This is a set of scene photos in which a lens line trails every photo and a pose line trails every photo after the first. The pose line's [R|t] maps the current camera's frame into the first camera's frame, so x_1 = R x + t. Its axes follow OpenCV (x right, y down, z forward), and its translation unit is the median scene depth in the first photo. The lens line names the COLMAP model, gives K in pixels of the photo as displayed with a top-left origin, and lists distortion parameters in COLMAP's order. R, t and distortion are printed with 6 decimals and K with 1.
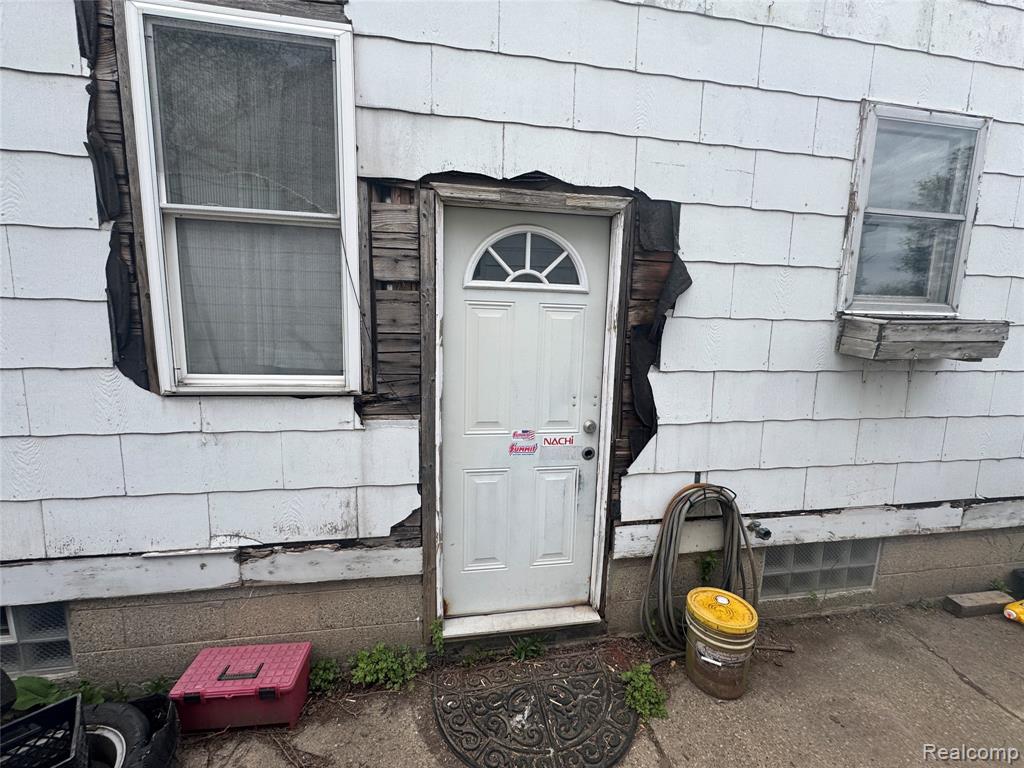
lens RADIAL K [[408.7, 0, 514.1], [0, 408.7, 387.3], [0, 0, 1]] dist [-0.003287, 0.000432]
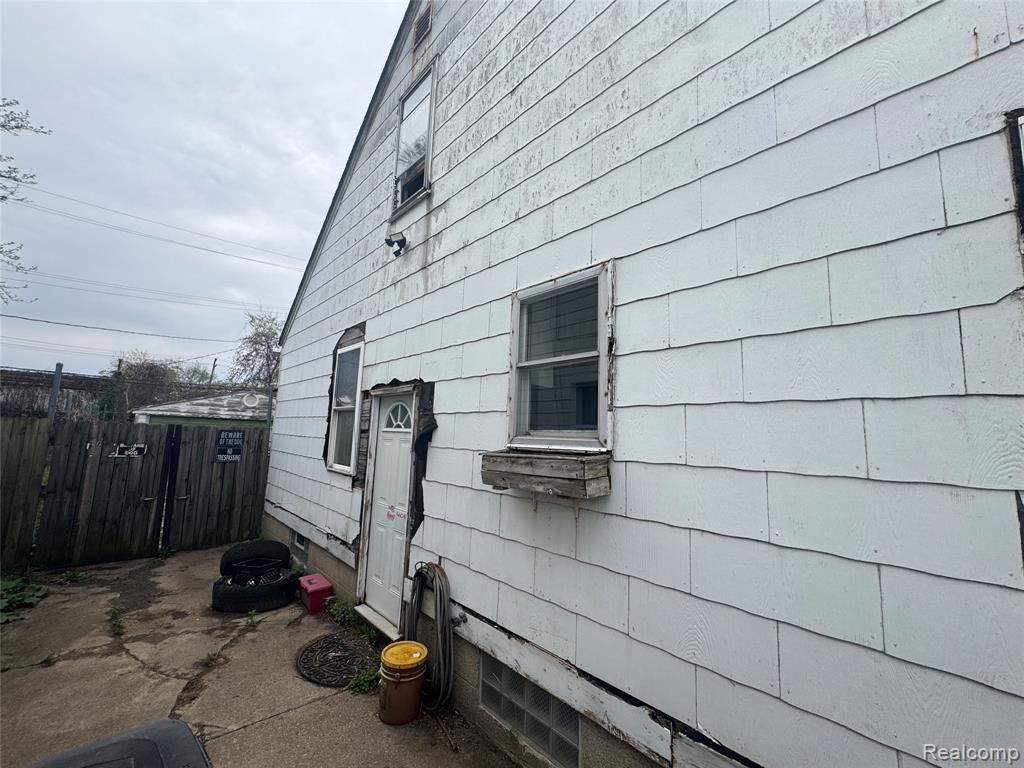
lens RADIAL K [[408.7, 0, 505.2], [0, 408.7, 384.6], [0, 0, 1]] dist [-0.003287, 0.000432]
pose [[0.547472, -0.105669, -0.830126, 1.895421], [-0.142760, 0.965660, -0.217072, -0.095825], [0.824557, 0.237349, 0.513586, 0.330211]]
